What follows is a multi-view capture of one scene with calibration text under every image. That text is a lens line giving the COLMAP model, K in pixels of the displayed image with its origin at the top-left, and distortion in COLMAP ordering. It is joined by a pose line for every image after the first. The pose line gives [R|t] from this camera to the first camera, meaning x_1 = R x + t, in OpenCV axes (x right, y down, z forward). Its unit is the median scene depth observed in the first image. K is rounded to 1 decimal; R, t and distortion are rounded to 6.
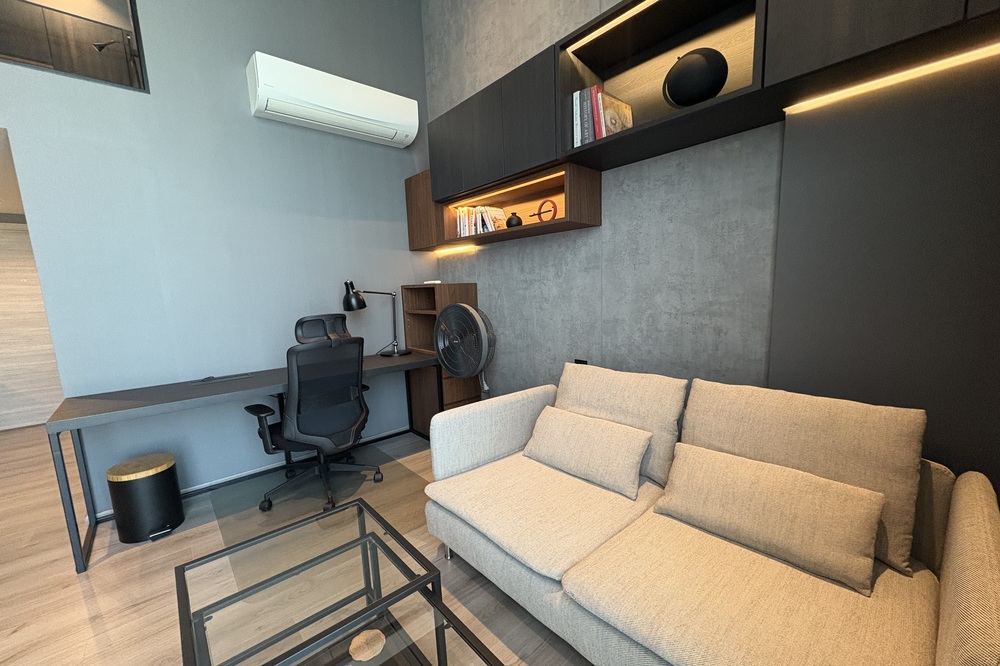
lens RADIAL K [[392.3, 0, 479.7], [0, 392.3, 342.3], [0, 0, 1]] dist [-0.000317, -0.000036]
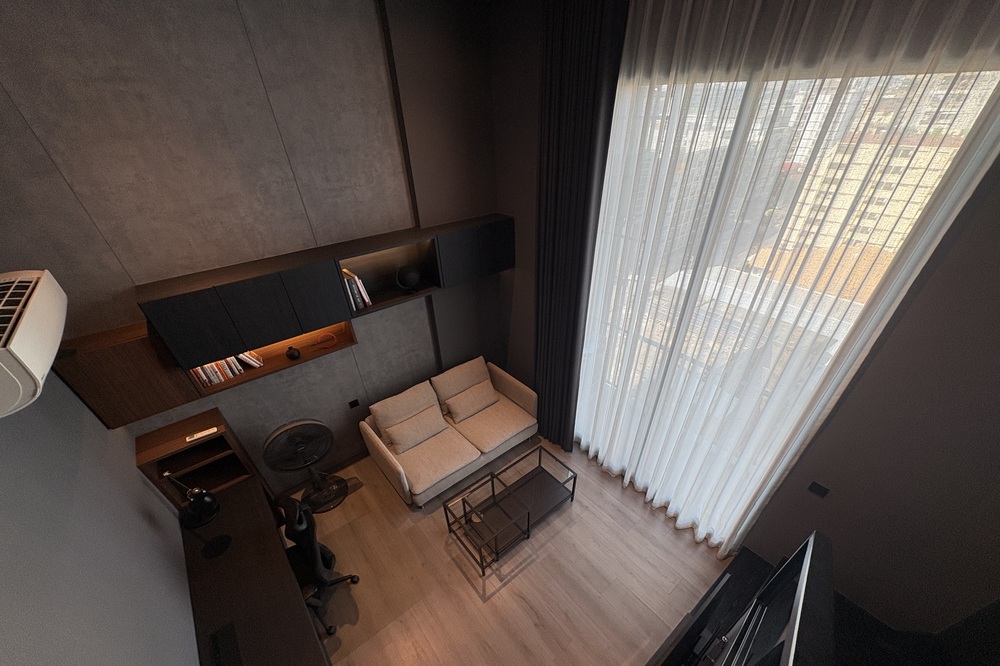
lens RADIAL K [[397.8, 0, 512.3], [0, 397.8, 356.6], [0, 0, 1]] dist [0.000366, 0.000244]
pose [[0.025596, -0.562633, 0.826310, -1.286599], [0.154832, 0.818838, 0.552749, -1.188253], [-0.987609, 0.113791, 0.108073, 0.160385]]
